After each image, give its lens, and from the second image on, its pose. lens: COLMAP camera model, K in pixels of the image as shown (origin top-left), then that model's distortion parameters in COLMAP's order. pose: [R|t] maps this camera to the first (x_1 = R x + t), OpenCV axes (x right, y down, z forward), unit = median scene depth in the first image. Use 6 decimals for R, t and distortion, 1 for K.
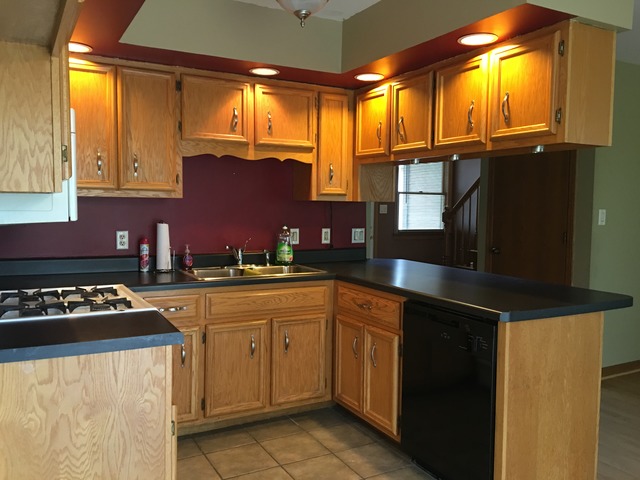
lens RADIAL K [[552.9, 0, 324.7], [0, 552.9, 238.8], [0, 0, 1]] dist [0.092675, -0.126604]
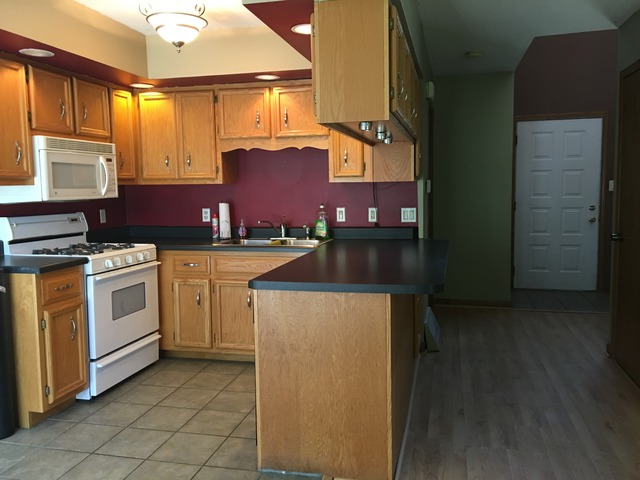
lens RADIAL K [[552.9, 0, 324.7], [0, 552.9, 238.8], [0, 0, 1]] dist [0.092675, -0.126604]
pose [[0.740018, 0.042297, -0.671256, 0.791136], [-0.018878, 0.998934, 0.042133, -0.002516], [0.672322, -0.018508, 0.740027, 0.177630]]
